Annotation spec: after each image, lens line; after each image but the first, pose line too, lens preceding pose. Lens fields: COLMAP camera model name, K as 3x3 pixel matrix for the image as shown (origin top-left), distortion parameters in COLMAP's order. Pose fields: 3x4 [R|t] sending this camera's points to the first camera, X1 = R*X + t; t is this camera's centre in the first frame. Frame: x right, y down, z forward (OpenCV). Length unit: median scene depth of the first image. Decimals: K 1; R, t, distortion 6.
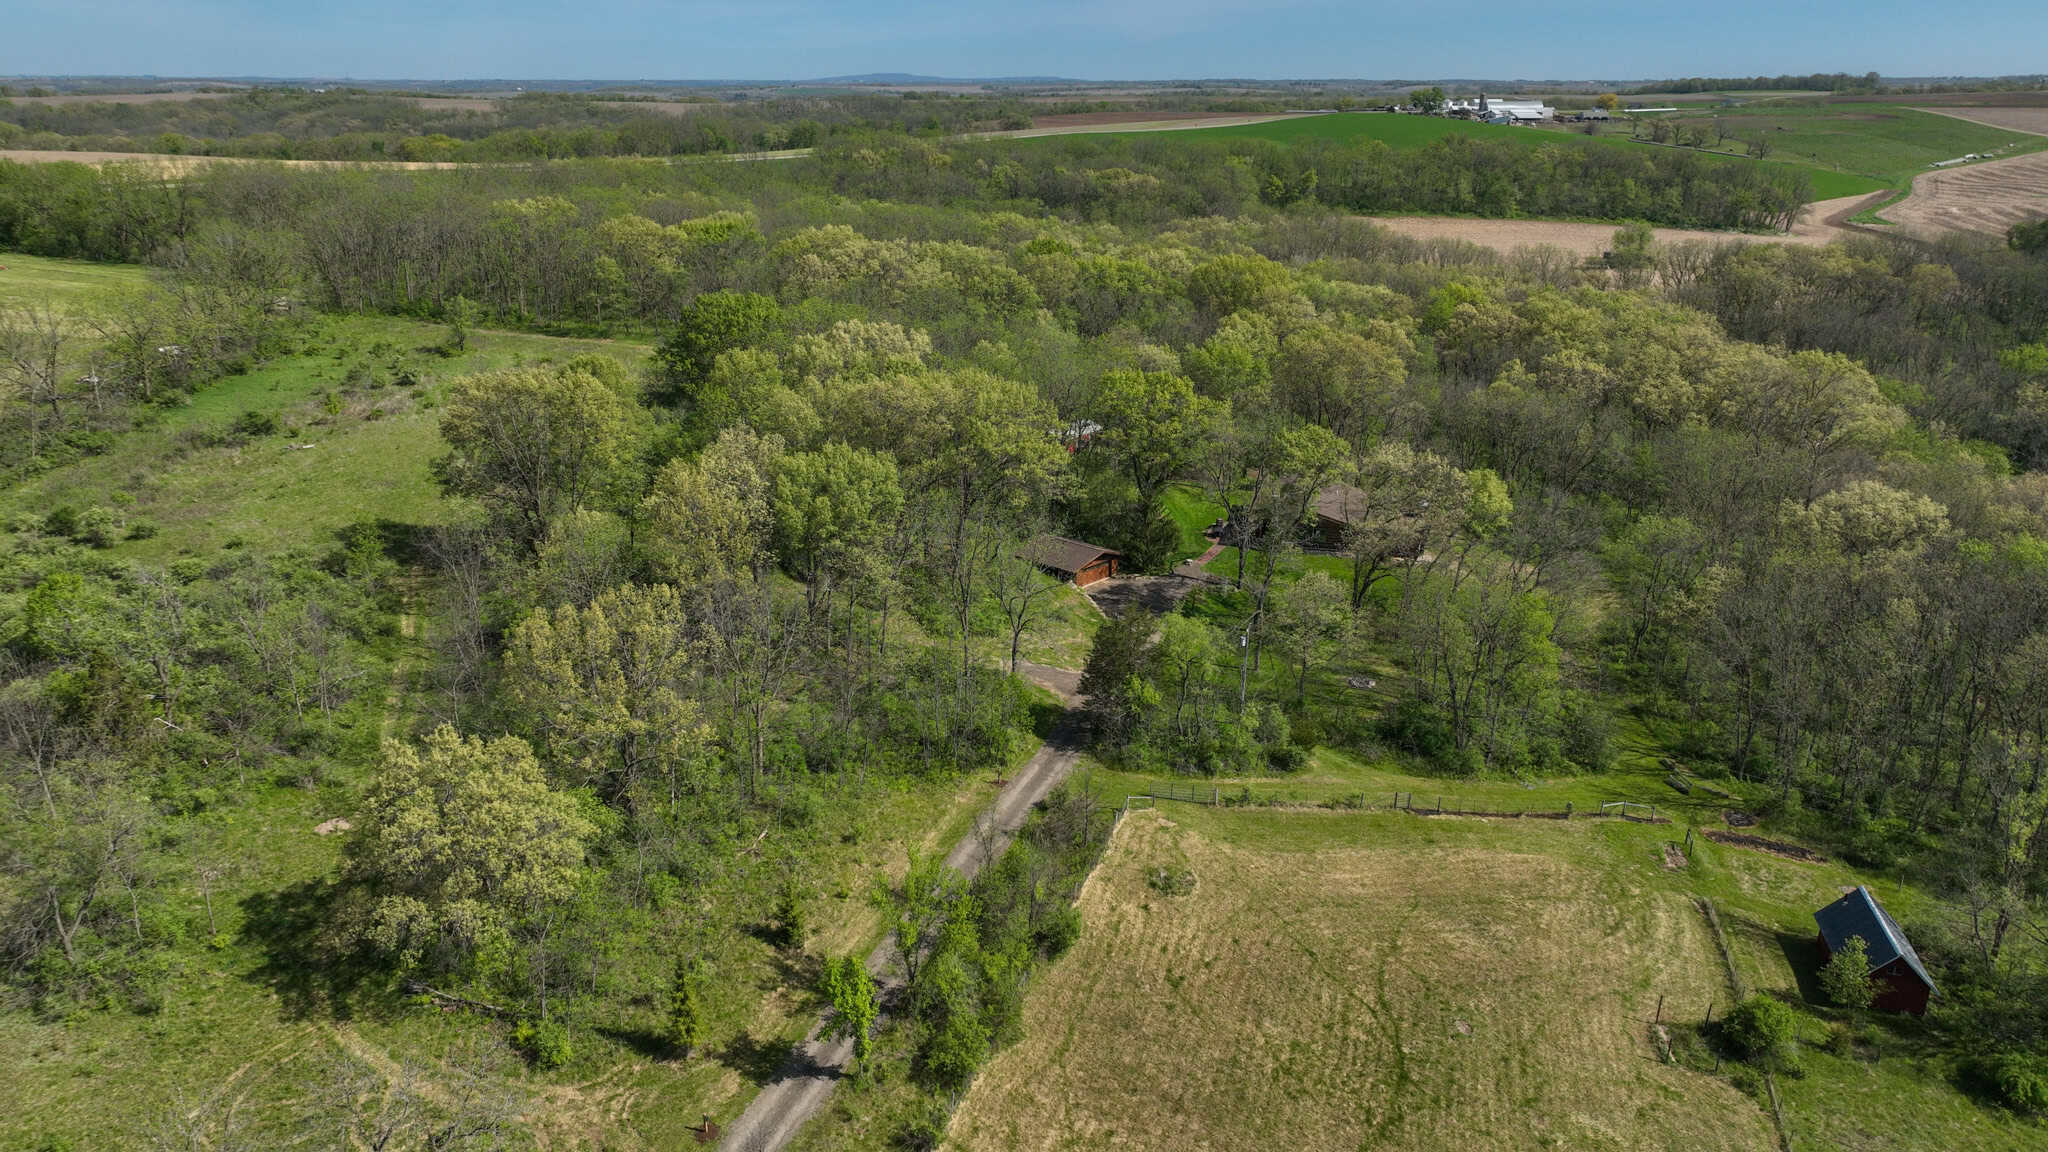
lens RADIAL K [[1438.1, 0, 1029.4], [0, 1438.1, 578.3], [0, 0, 1]] dist [-0.003531, 0.023243]
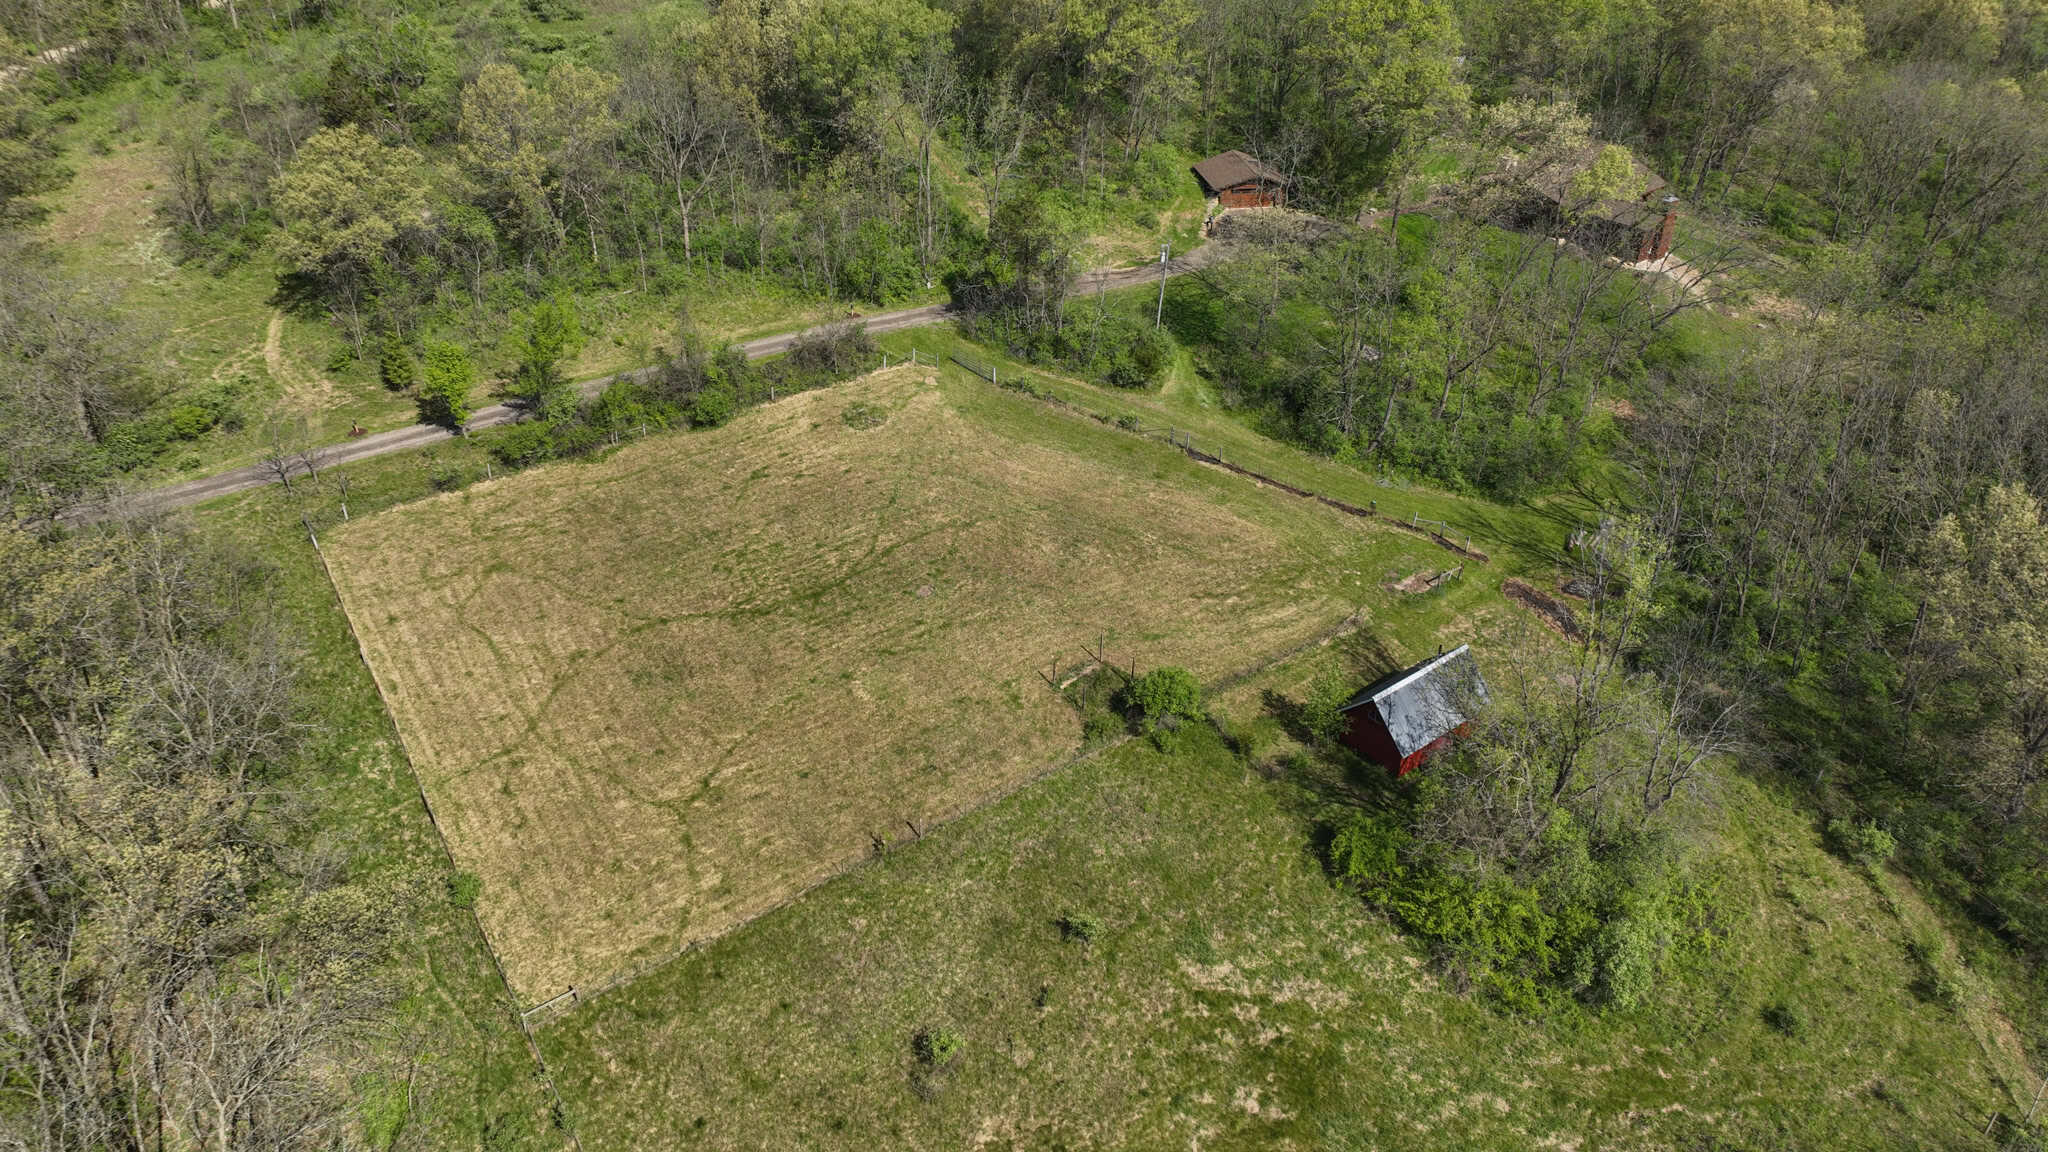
lens RADIAL K [[1438.1, 0, 1032.9], [0, 1438.1, 581.3], [0, 0, 1]] dist [-0.003531, 0.023243]
pose [[0.790818, 0.330377, -0.515226, 0.348669], [-0.205145, 0.936186, 0.285432, -0.005637], [0.576648, -0.120029, 0.808128, 0.072046]]
